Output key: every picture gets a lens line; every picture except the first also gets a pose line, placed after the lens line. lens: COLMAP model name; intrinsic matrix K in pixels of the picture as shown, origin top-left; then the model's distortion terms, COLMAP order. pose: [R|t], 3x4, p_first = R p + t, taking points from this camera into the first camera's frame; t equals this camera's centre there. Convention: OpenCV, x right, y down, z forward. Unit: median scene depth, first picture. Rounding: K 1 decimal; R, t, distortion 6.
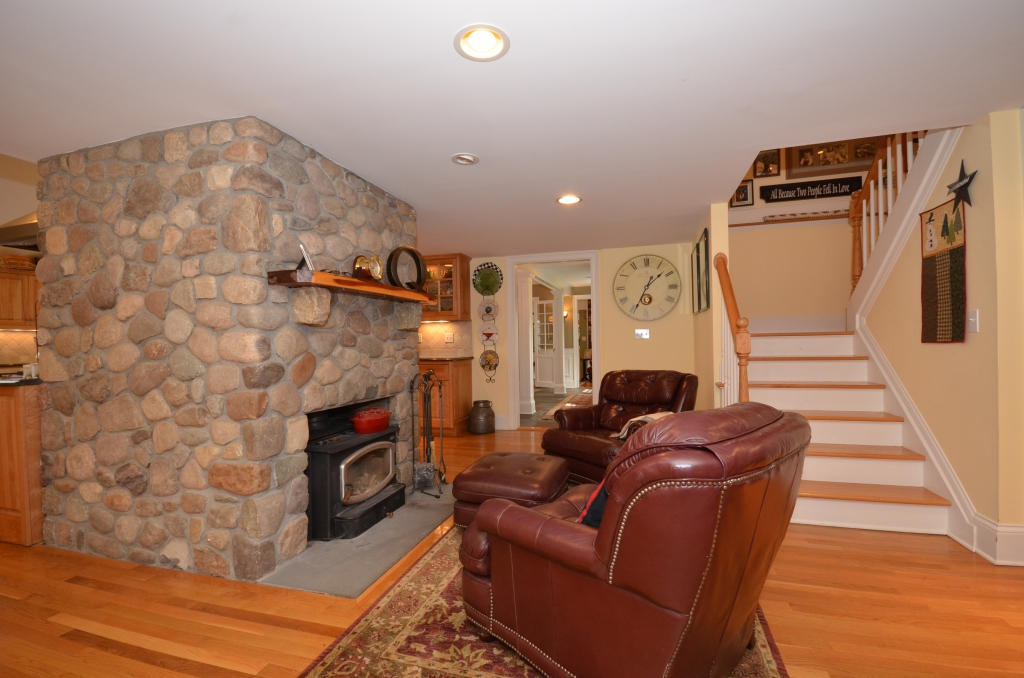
lens RADIAL K [[453.9, 0, 508.4], [0, 453.9, 343.6], [0, 0, 1]] dist [0.002420, 0.000136]
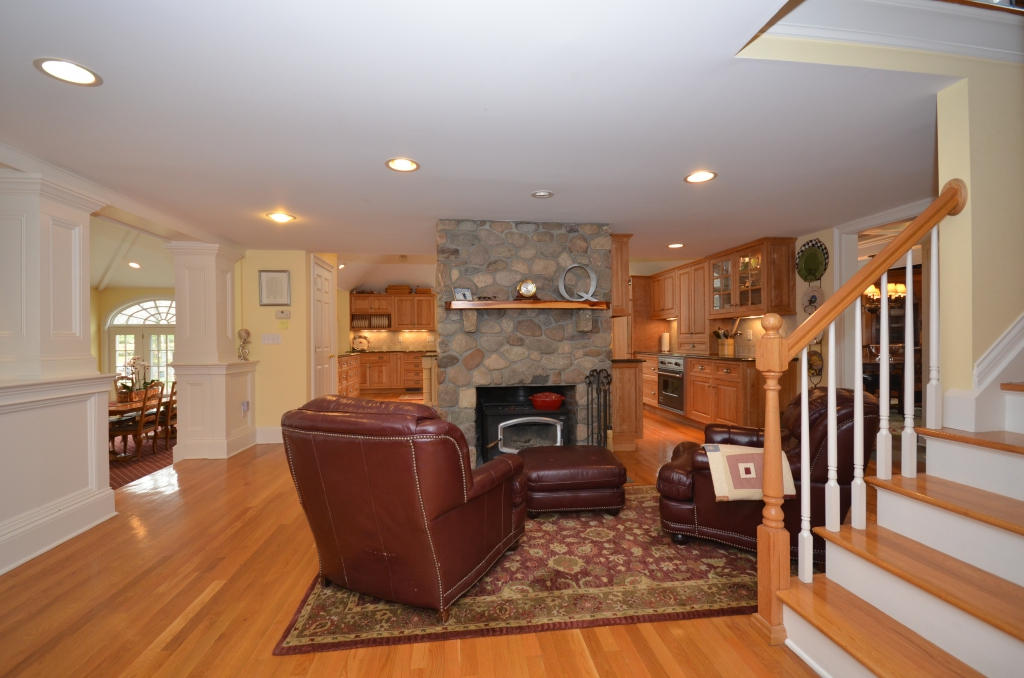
lens RADIAL K [[453.9, 0, 509.4], [0, 453.9, 341.0], [0, 0, 1]] dist [0.002420, 0.000136]
pose [[0.414992, 0.016408, -0.909677, 0.926919], [-0.000010, 0.999837, 0.018030, -0.033082], [0.909825, -0.007473, 0.414925, 0.380300]]
